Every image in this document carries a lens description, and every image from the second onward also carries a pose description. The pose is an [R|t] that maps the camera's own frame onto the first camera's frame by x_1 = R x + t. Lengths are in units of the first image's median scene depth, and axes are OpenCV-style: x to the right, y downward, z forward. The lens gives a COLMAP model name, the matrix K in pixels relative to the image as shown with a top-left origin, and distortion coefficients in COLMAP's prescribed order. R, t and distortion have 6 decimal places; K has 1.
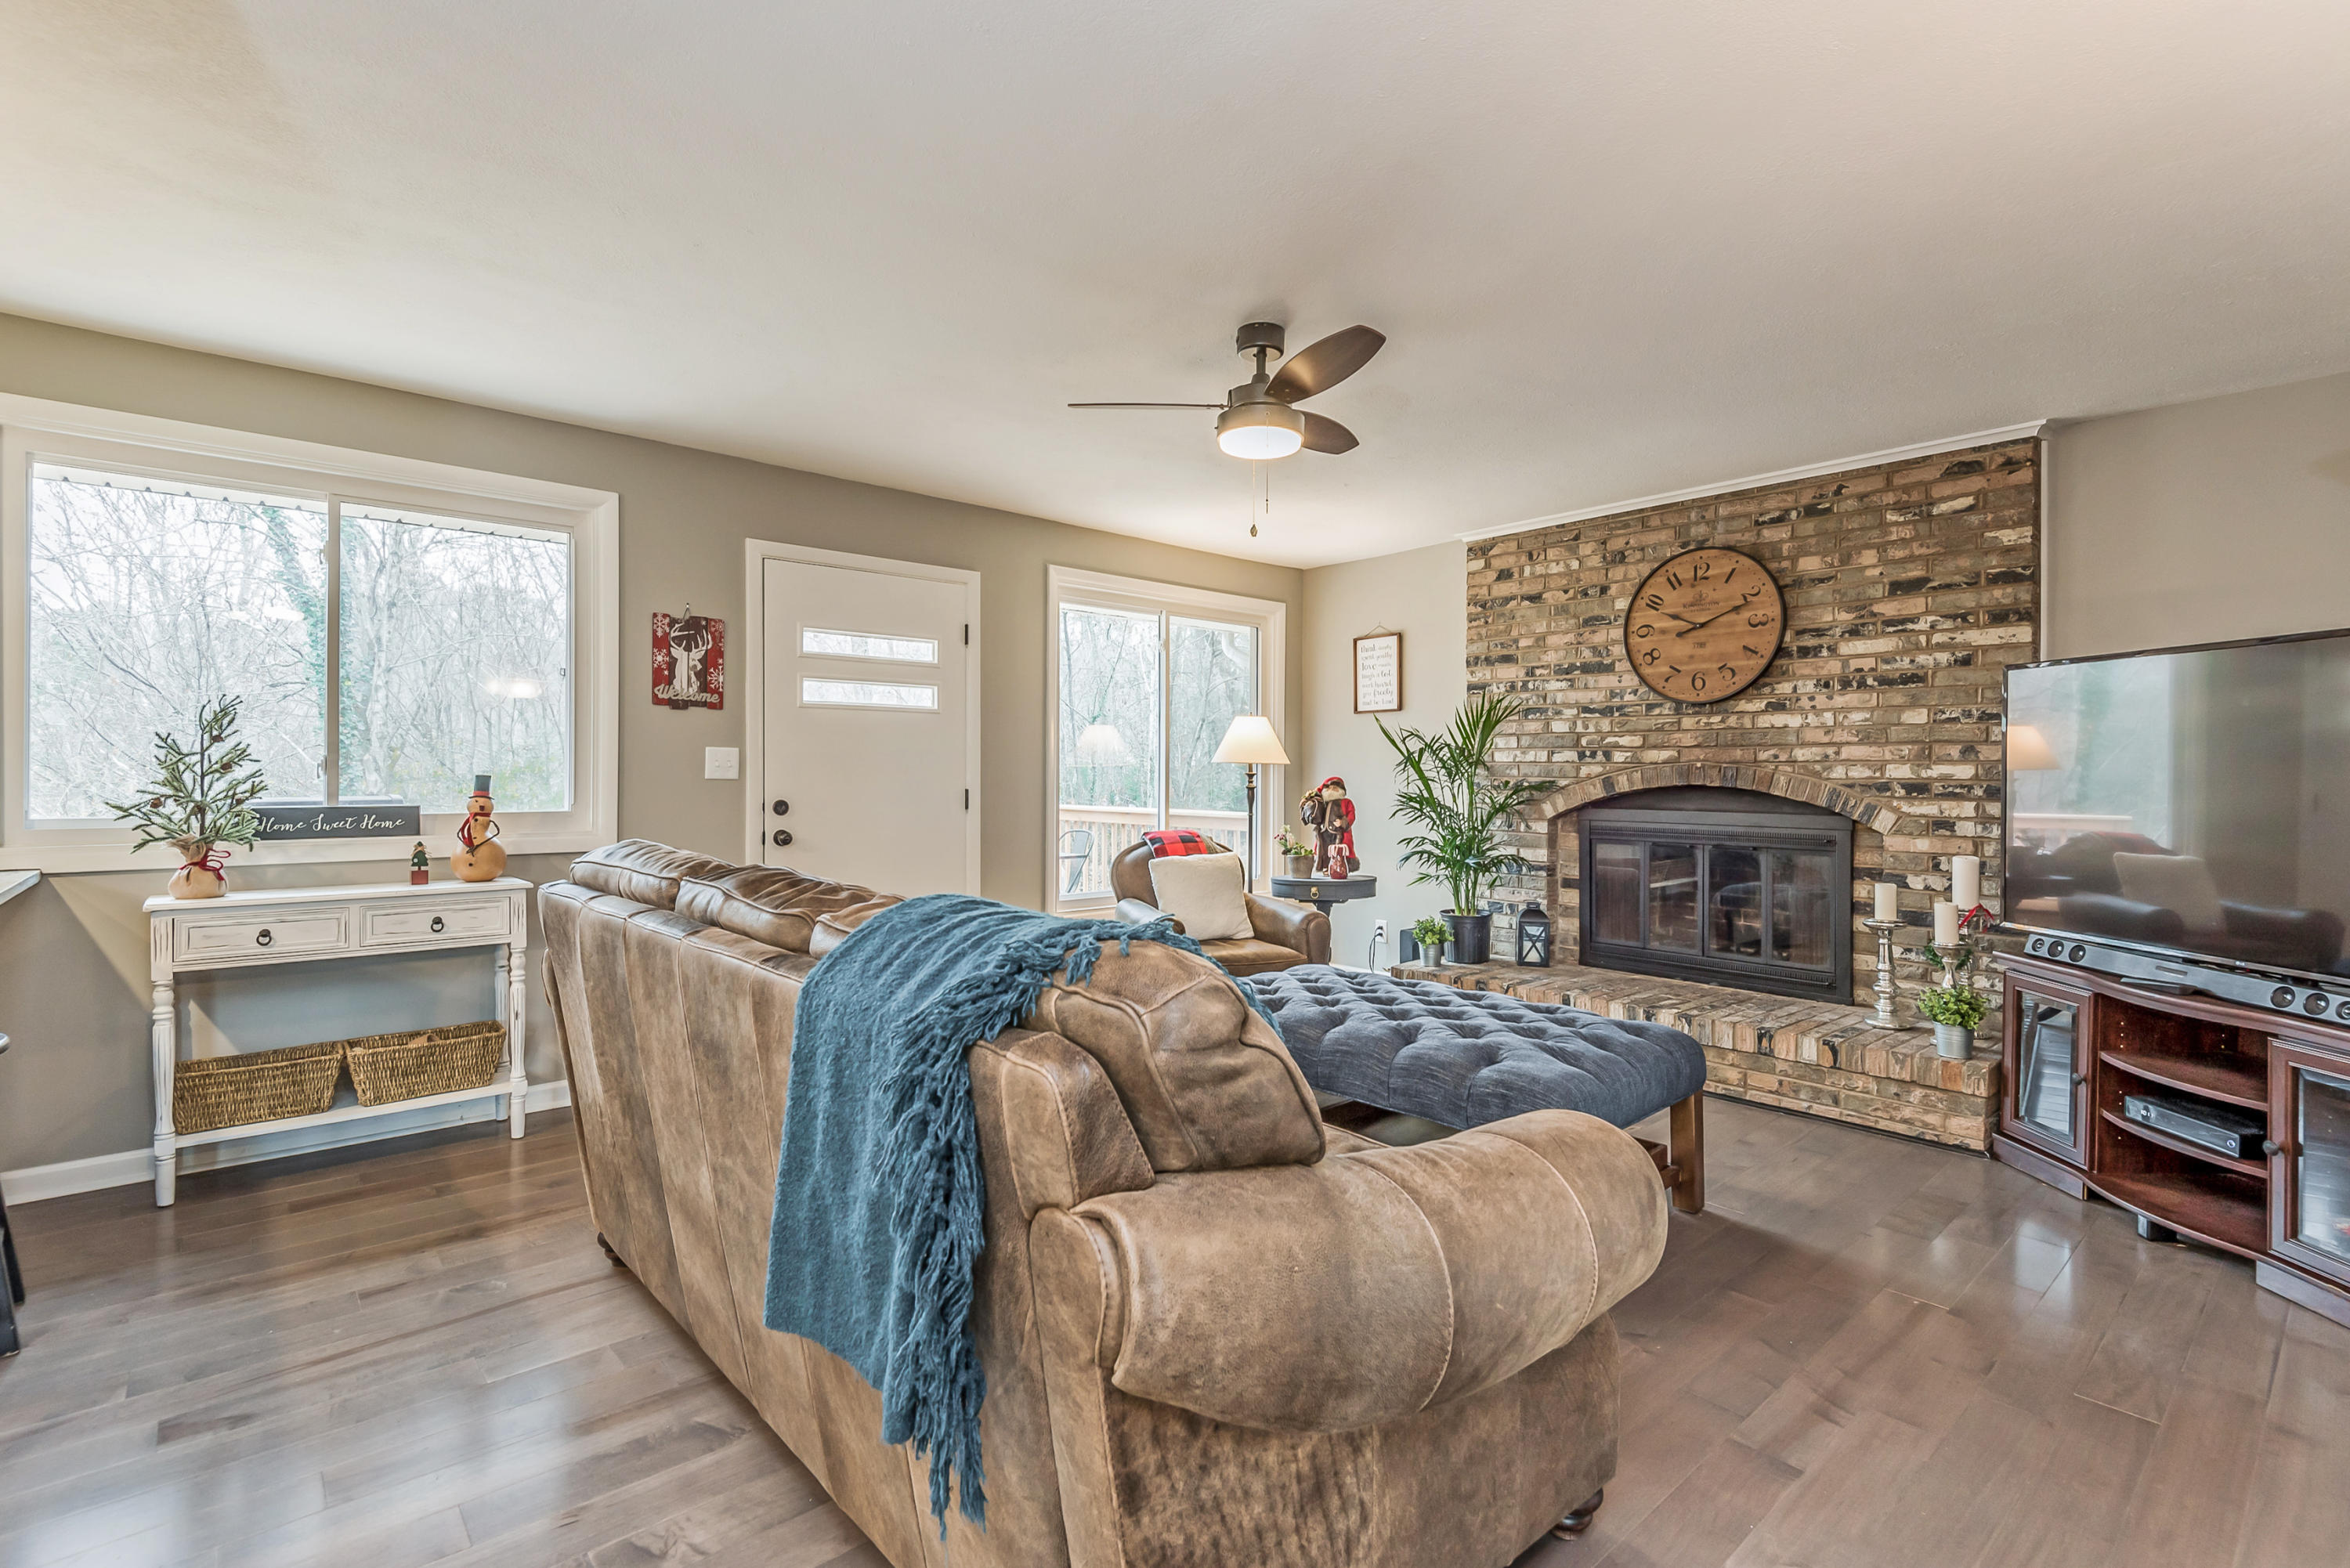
lens RADIAL K [[1059.9, 0, 1185.7], [0, 1059.9, 779.9], [0, 0, 1]] dist [0.030251, -0.033248]
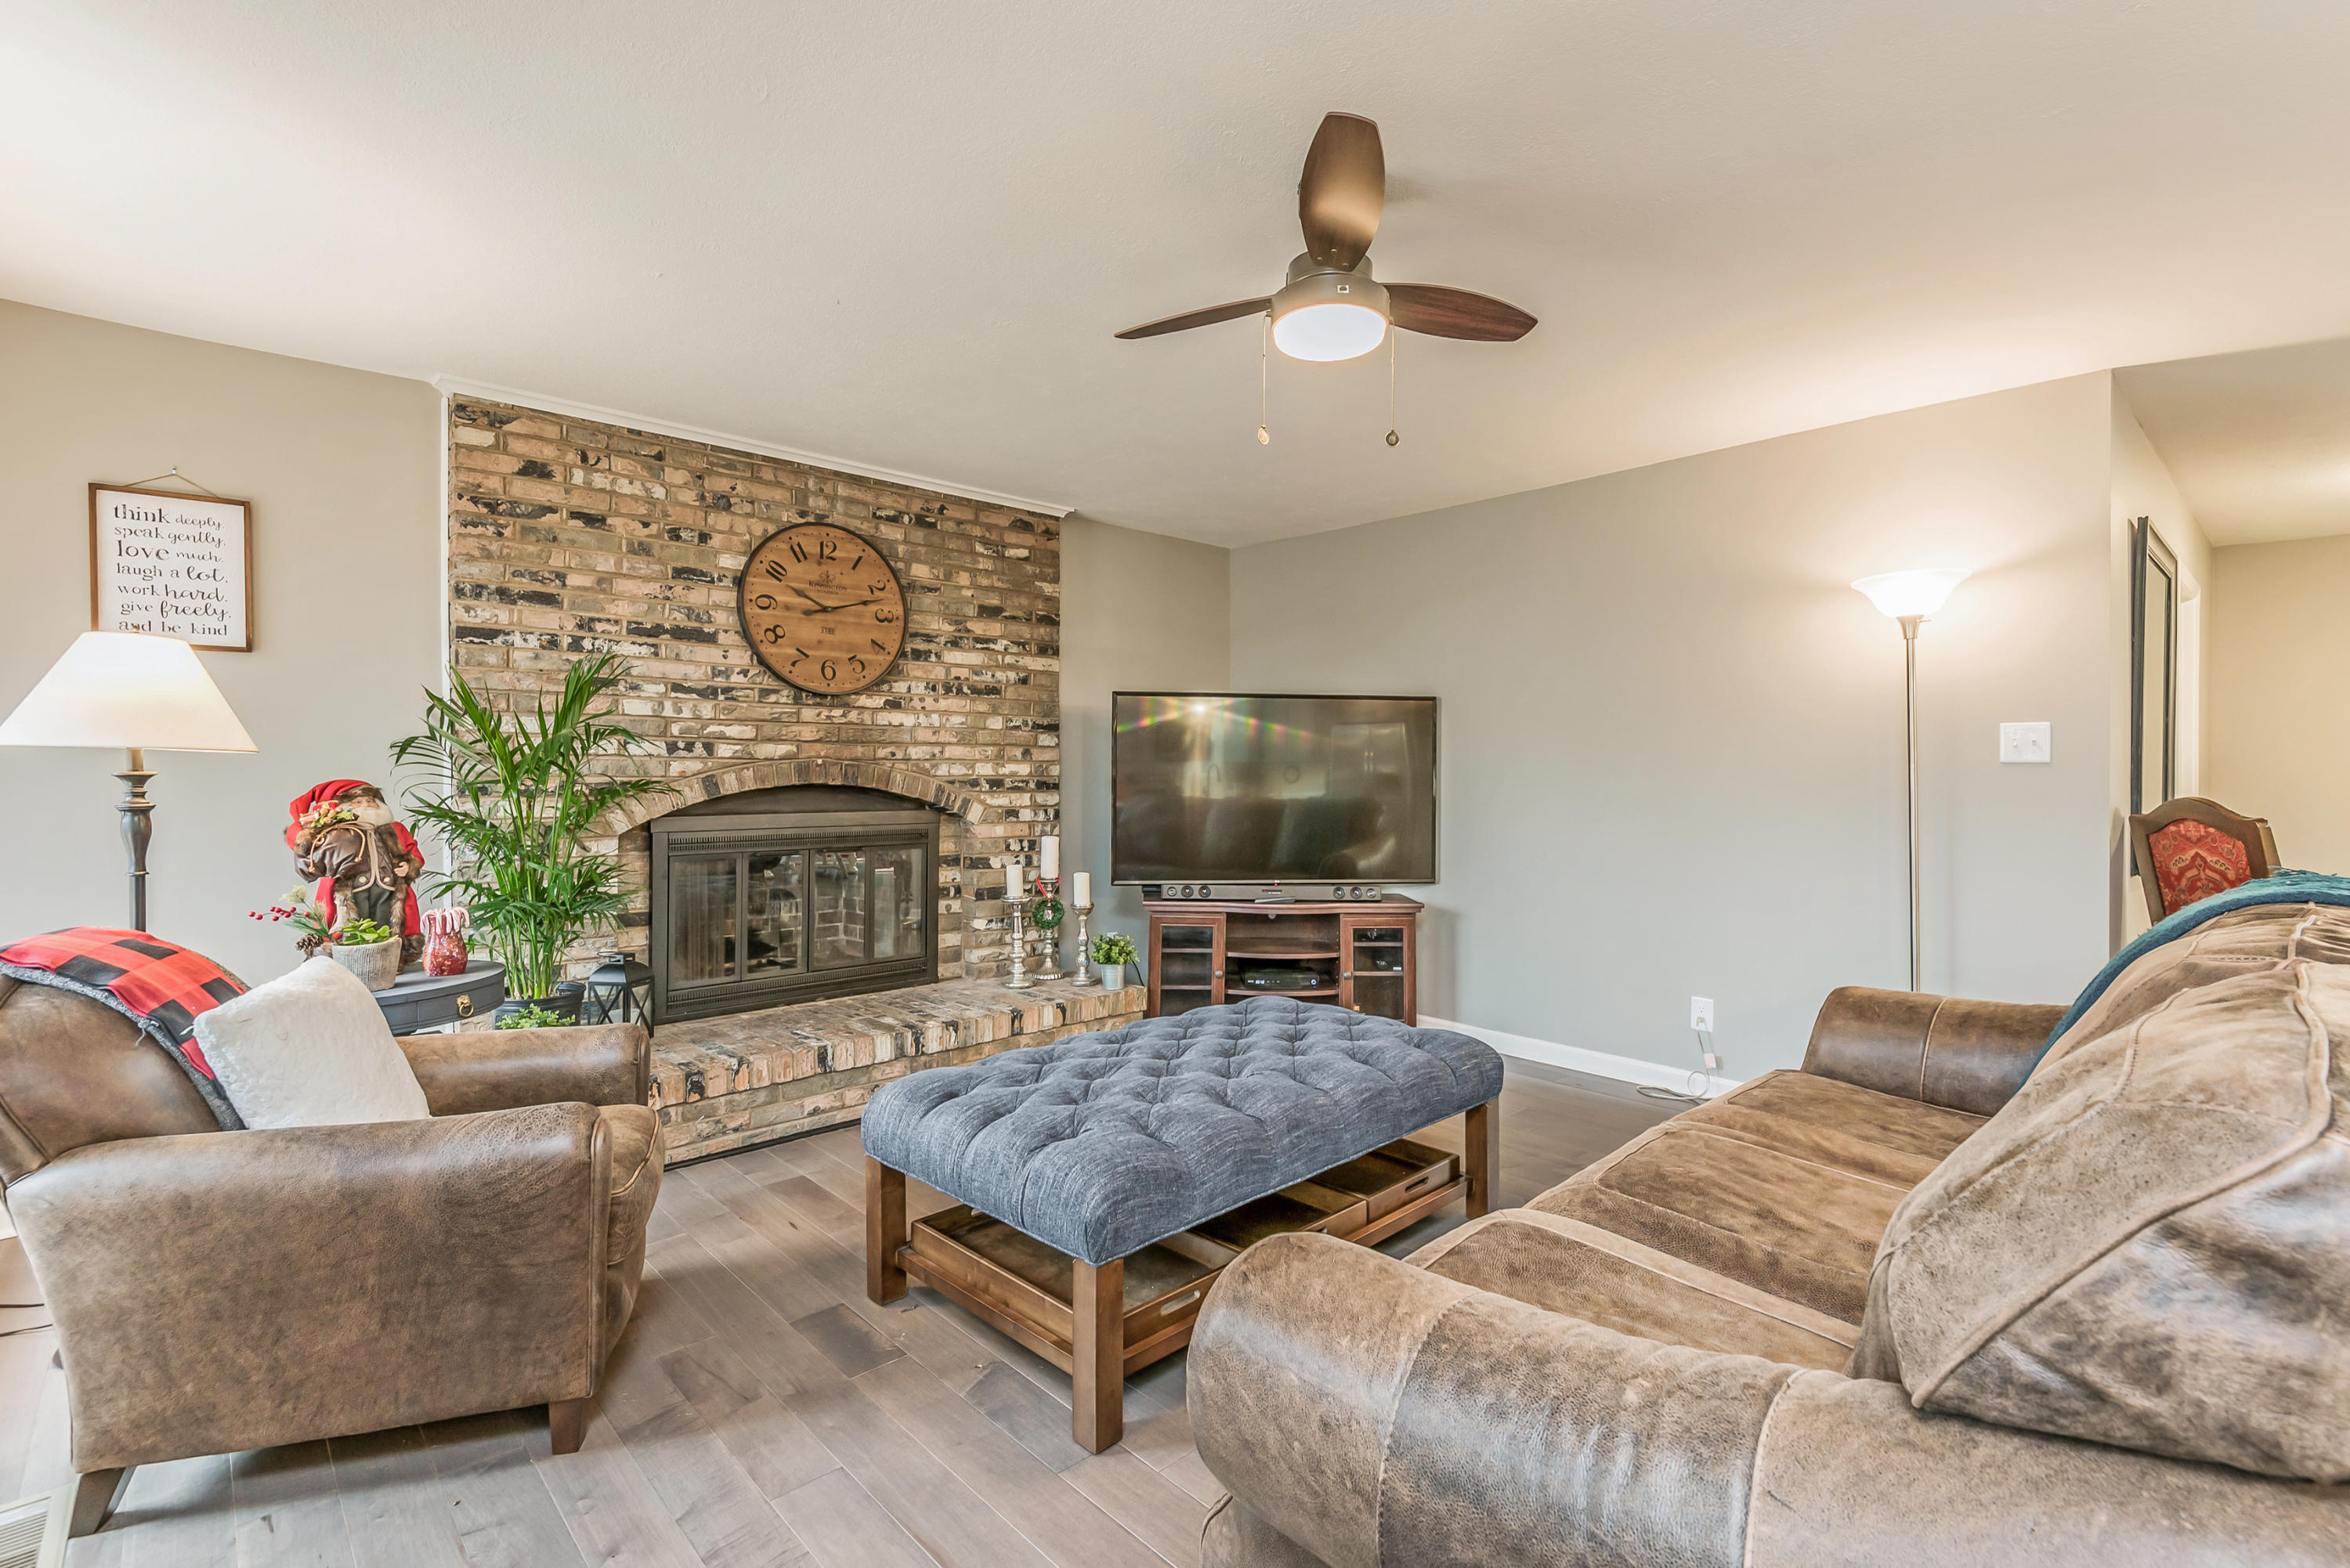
lens RADIAL K [[1059.9, 0, 1185.7], [0, 1059.9, 779.9], [0, 0, 1]] dist [0.030251, -0.033248]
pose [[-0.031847, -0.012250, 0.999418, -0.457353], [0.003755, 0.999916, 0.012376, -0.009025], [-0.999486, 0.004147, -0.031798, 0.753700]]
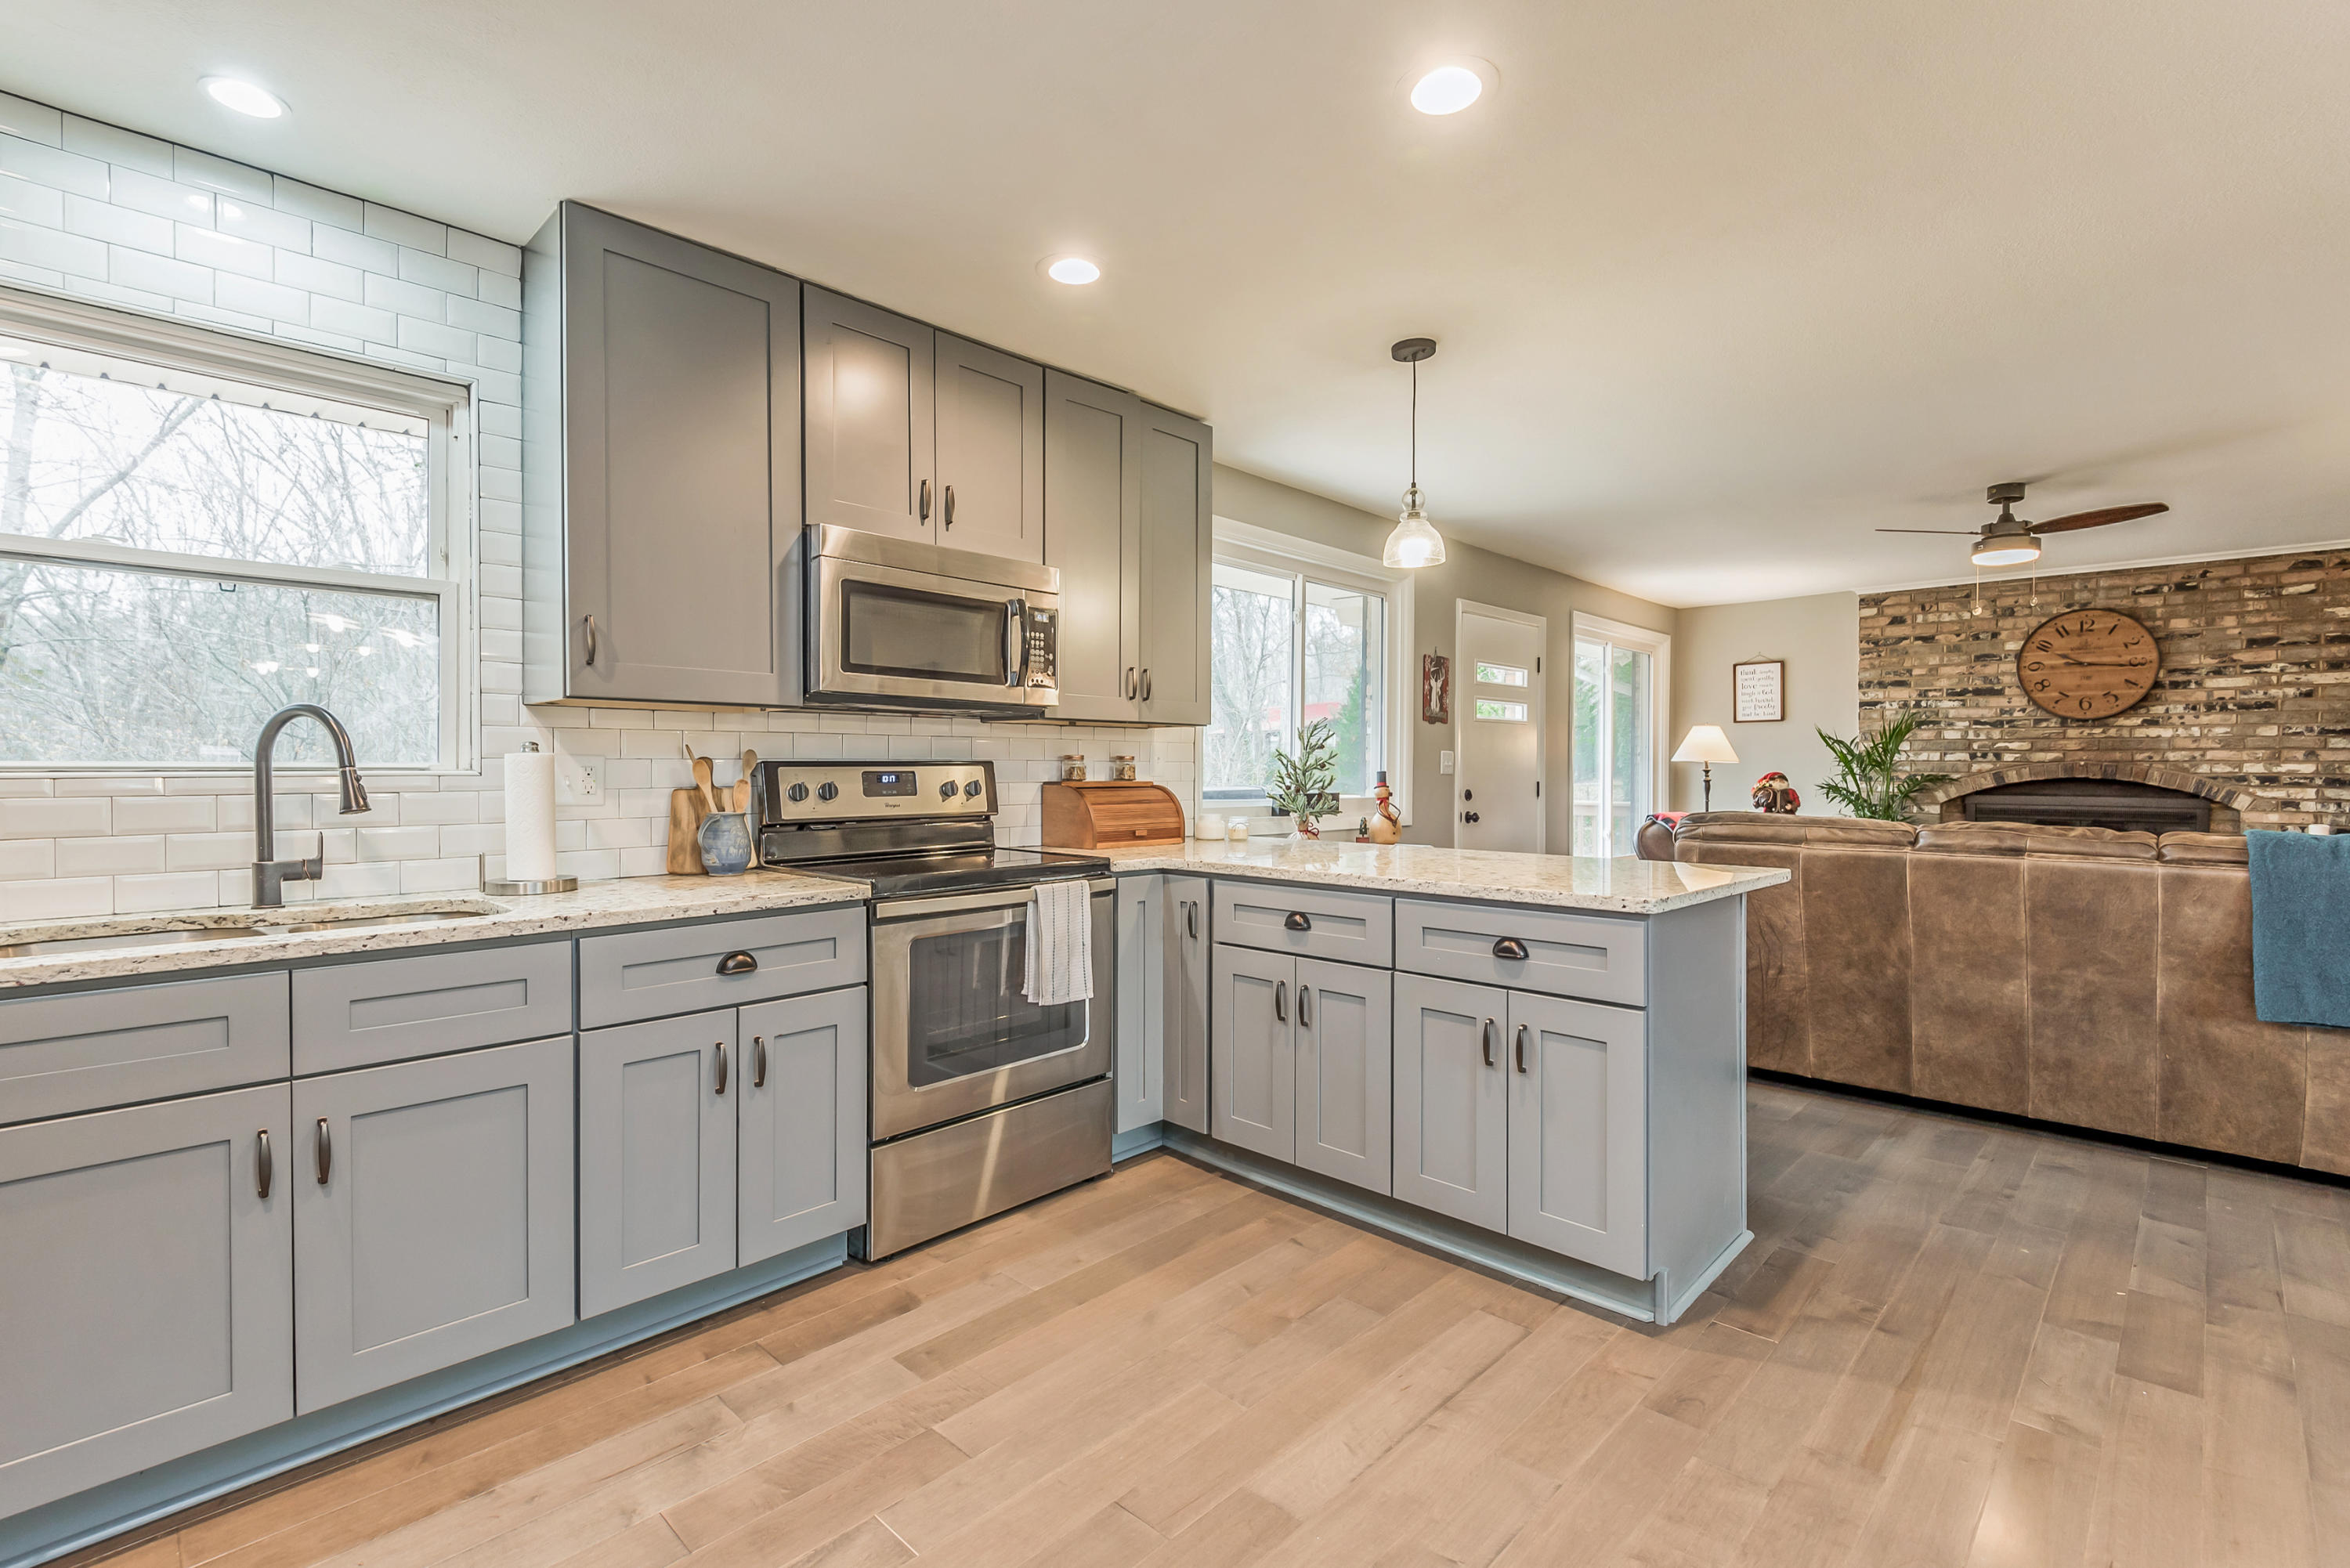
lens RADIAL K [[1066.0, 0, 1182.4], [0, 1066.0, 777.1], [0, 0, 1]] dist [-0.000936, -0.004094]
pose [[0.998162, -0.000927, 0.060590, -0.822471], [0.000825, 0.999998, 0.001710, 0.000679], [-0.060591, -0.001657, 0.998161, -0.338322]]
